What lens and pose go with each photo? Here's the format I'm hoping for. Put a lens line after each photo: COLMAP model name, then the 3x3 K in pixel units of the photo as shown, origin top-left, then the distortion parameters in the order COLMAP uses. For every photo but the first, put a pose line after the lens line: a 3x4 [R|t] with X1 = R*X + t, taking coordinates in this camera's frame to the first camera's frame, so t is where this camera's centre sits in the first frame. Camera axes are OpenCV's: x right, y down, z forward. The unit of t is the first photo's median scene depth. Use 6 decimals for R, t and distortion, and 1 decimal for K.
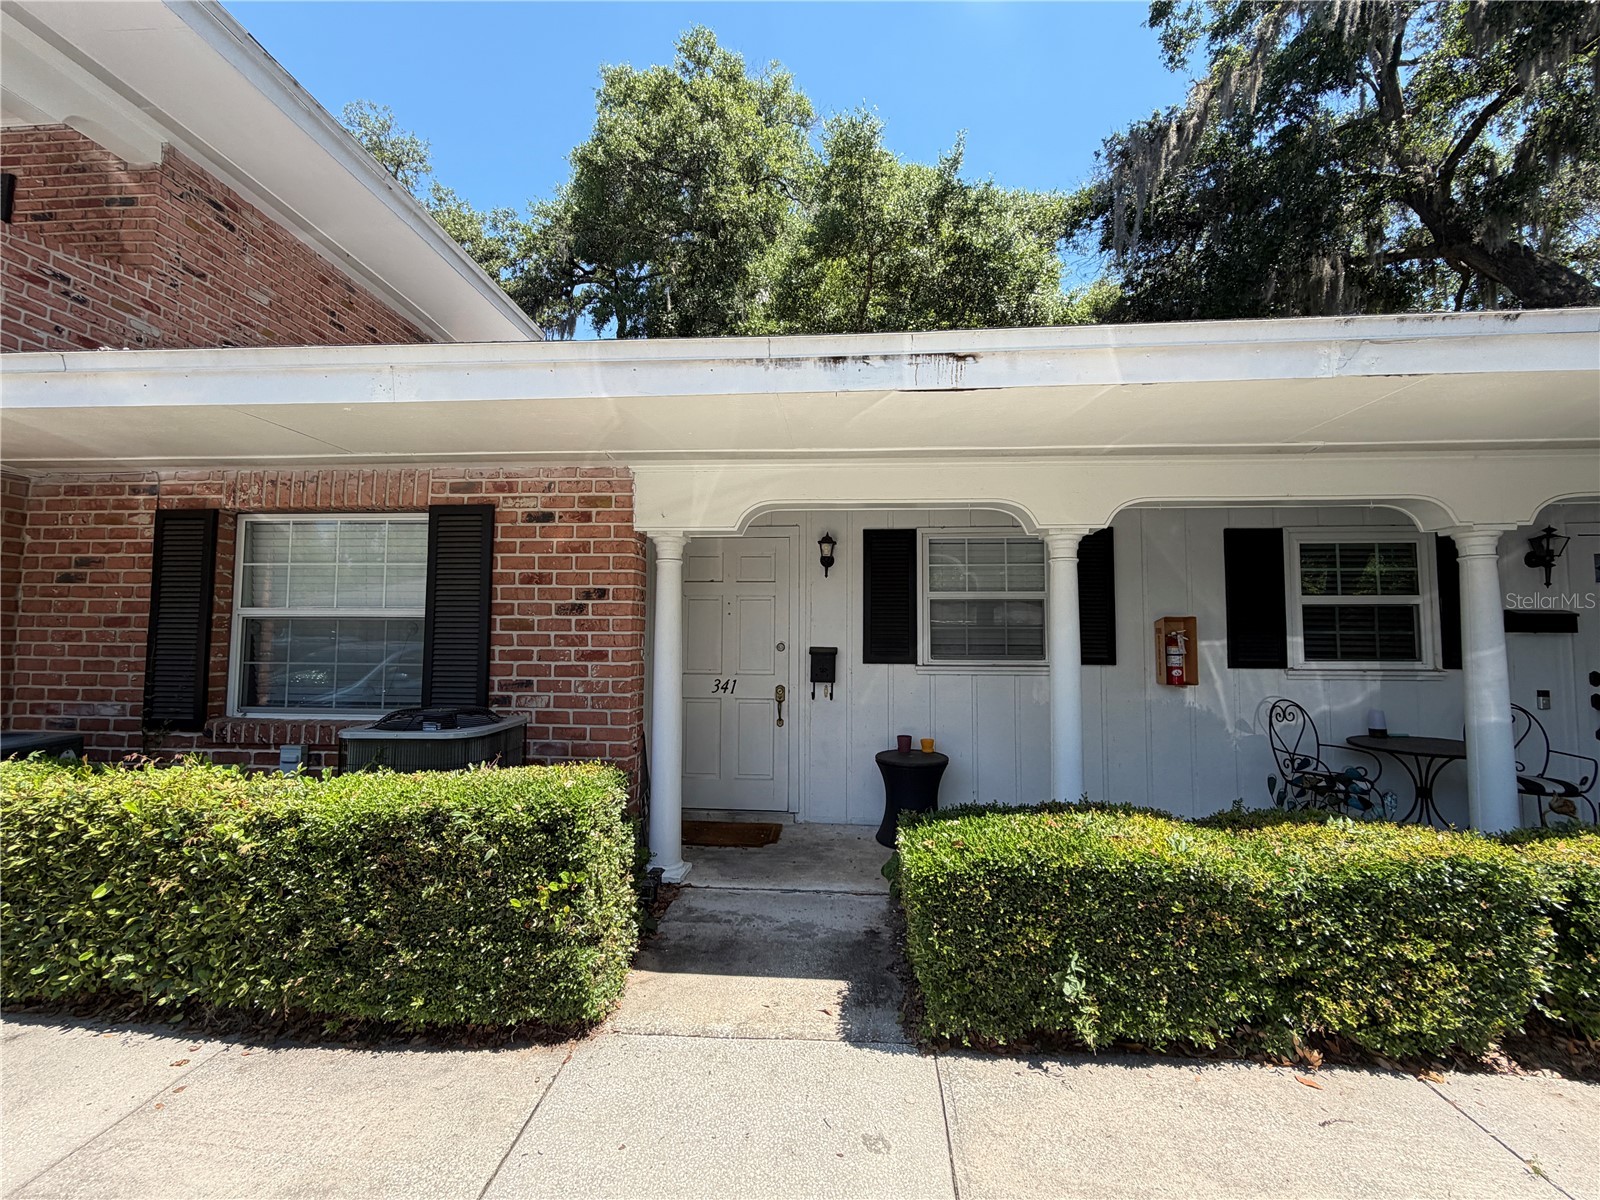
lens RADIAL K [[635.1, 0, 796.5], [0, 635.1, 595.9], [0, 0, 1]] dist [0.005916, -0.000671]
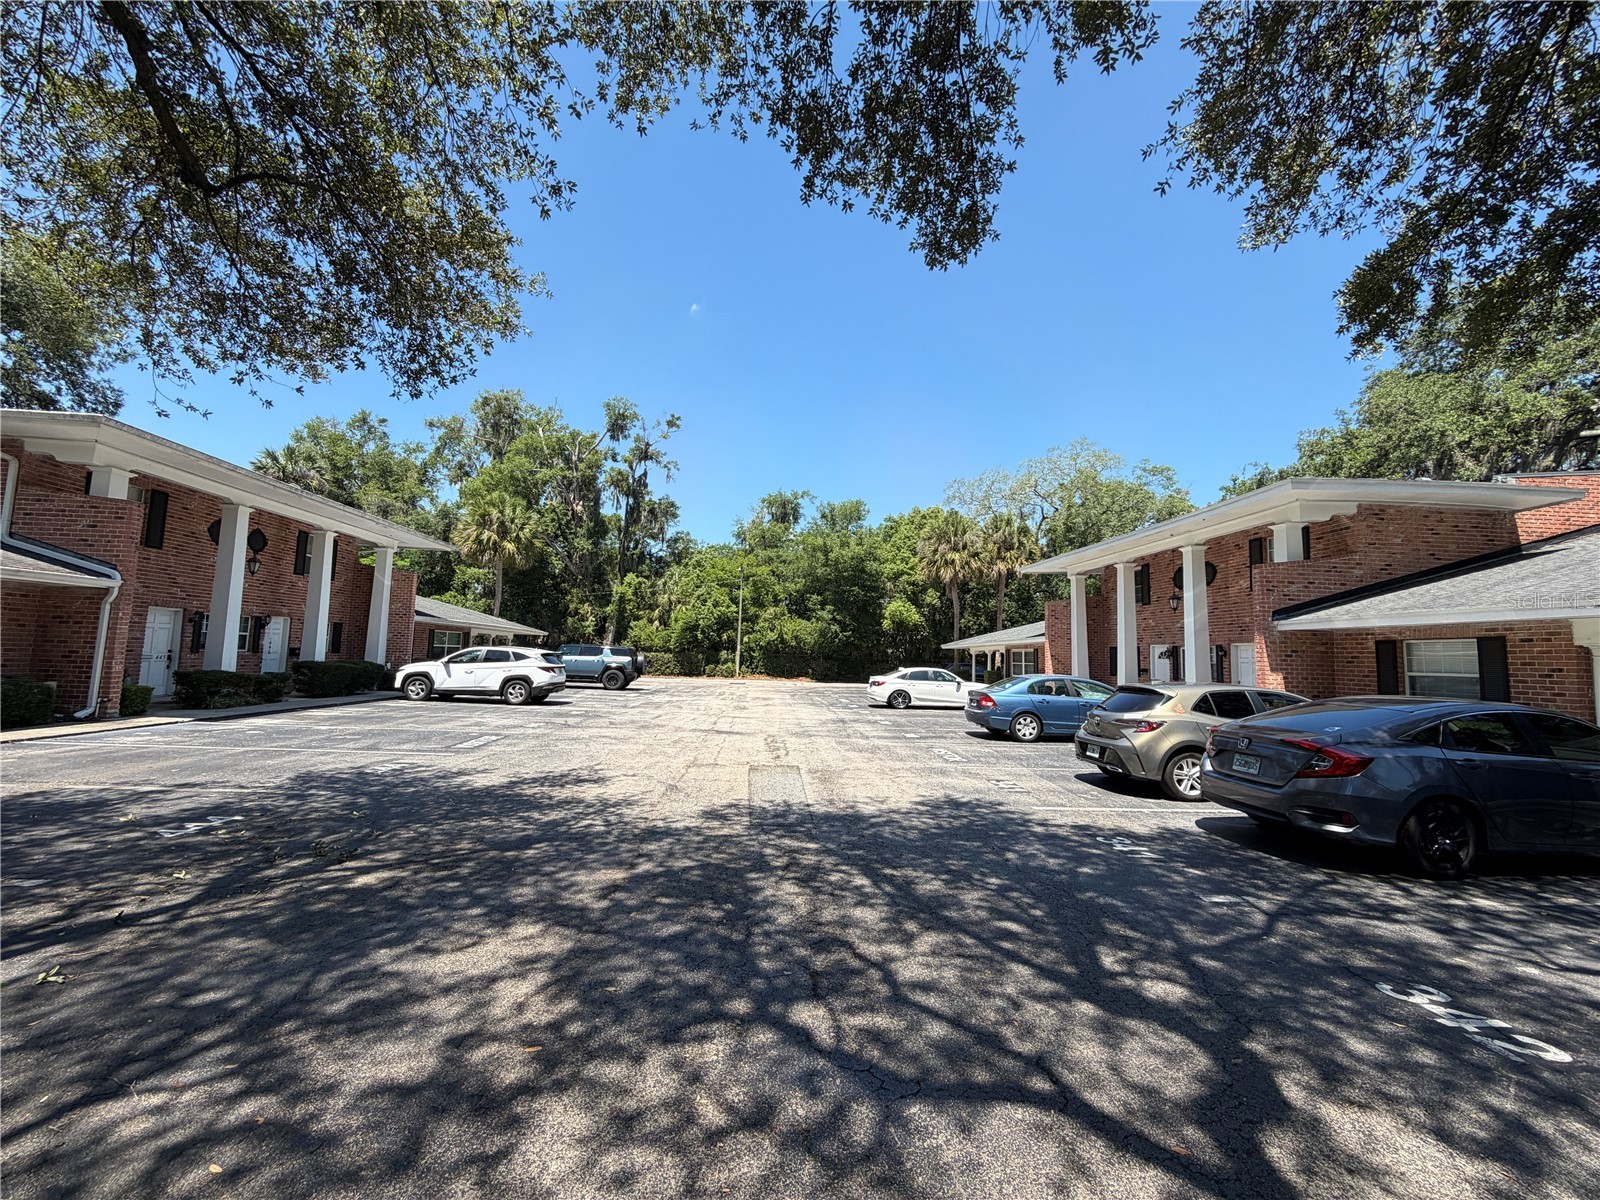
lens RADIAL K [[635.1, 0, 796.9], [0, 635.1, 601.6], [0, 0, 1]] dist [0.005916, -0.000671]
pose [[0.123727, -0.090030, -0.988224, 1.840666], [0.034592, 0.995662, -0.086376, -0.159366], [0.991713, -0.023498, 0.126305, -2.308892]]
